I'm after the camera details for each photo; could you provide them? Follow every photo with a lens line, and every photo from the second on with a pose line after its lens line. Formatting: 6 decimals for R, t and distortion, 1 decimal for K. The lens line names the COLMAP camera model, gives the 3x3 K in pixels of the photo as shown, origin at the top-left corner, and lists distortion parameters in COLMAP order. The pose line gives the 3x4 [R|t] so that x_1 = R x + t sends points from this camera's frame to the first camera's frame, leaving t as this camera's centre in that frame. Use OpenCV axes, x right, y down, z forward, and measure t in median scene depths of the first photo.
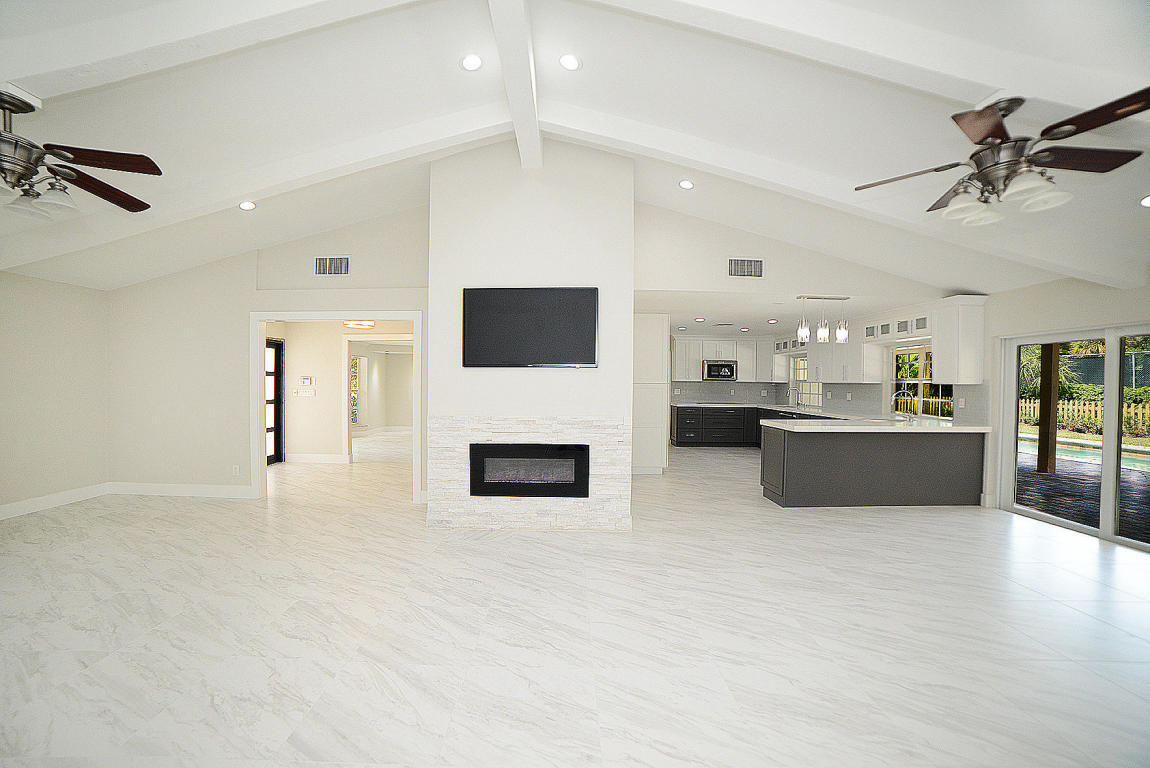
lens RADIAL K [[457.6, 0, 569.9], [0, 457.6, 386.9], [0, 0, 1]] dist [-0.105144, 0.031929]
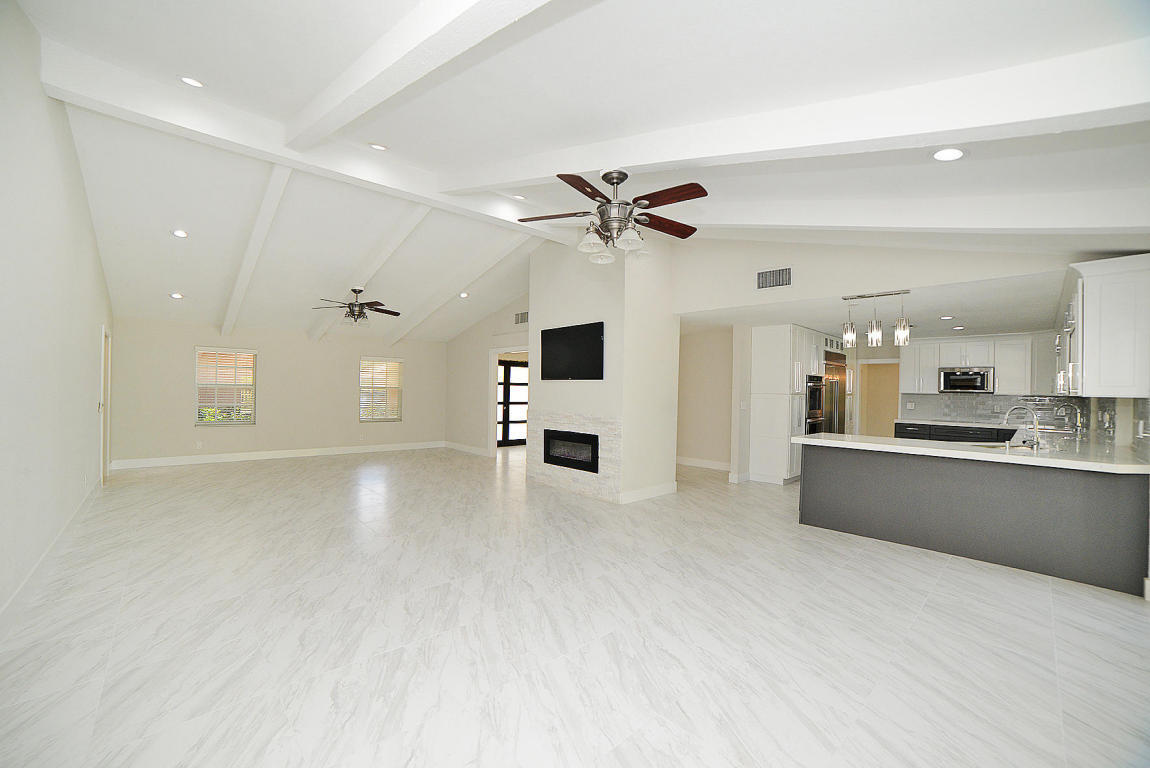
lens RADIAL K [[457.6, 0, 569.9], [0, 457.6, 386.9], [0, 0, 1]] dist [-0.105144, 0.031929]
pose [[0.690192, 0.000401, -0.723626, 0.973950], [-0.018666, 0.999677, -0.017251, 0.005318], [0.723385, 0.025414, 0.689977, -0.021730]]
